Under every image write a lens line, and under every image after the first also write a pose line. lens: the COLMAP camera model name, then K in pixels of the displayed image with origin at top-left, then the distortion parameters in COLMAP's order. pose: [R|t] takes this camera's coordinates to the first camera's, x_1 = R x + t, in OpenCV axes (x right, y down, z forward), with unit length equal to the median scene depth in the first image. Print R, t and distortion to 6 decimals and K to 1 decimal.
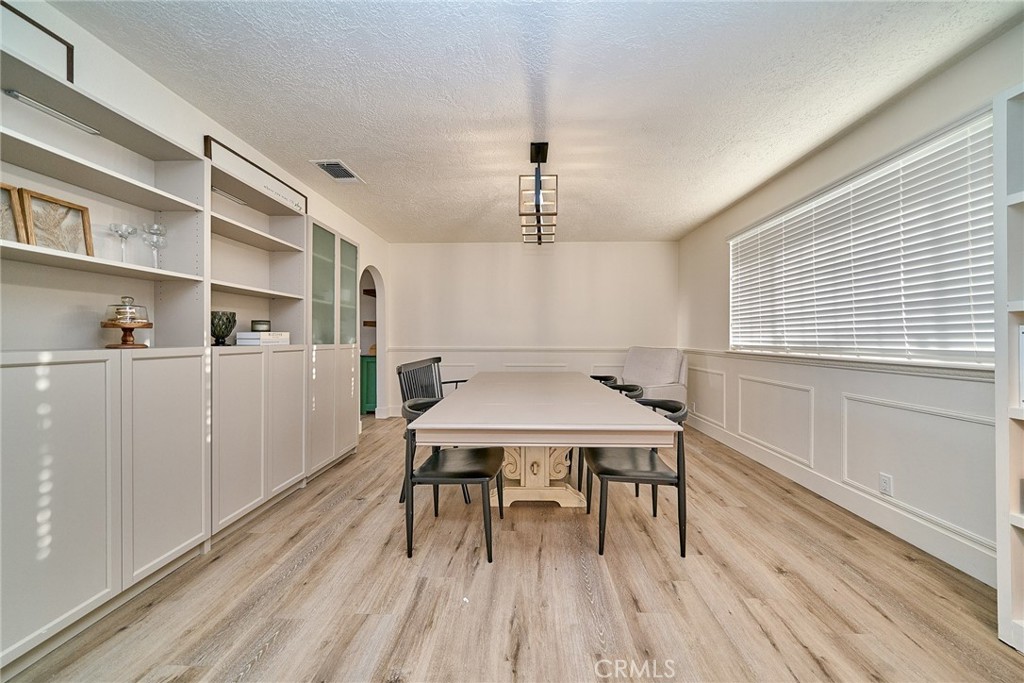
lens RADIAL K [[357.0, 0, 498.3], [0, 357.0, 341.8], [0, 0, 1]] dist [-0.007163, -0.000015]
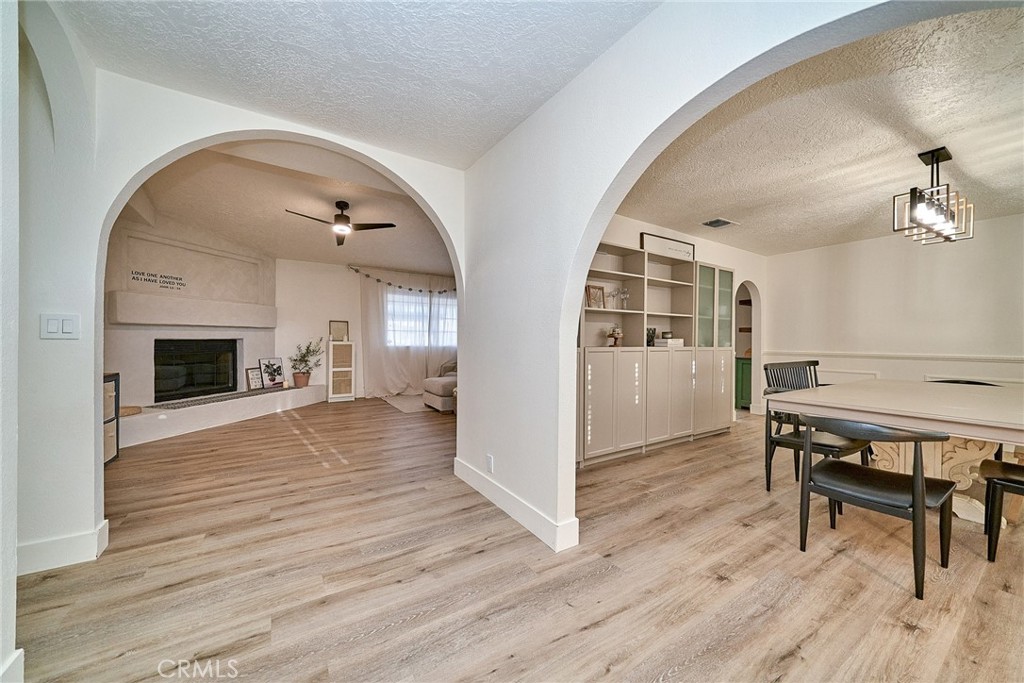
lens RADIAL K [[357.0, 0, 498.3], [0, 357.0, 341.8], [0, 0, 1]] dist [-0.007163, -0.000015]
pose [[0.569516, 0.003997, -0.821970, 0.230282], [-0.012897, 0.999909, -0.004074, 0.003367], [0.821879, 0.012921, 0.569516, -0.547250]]
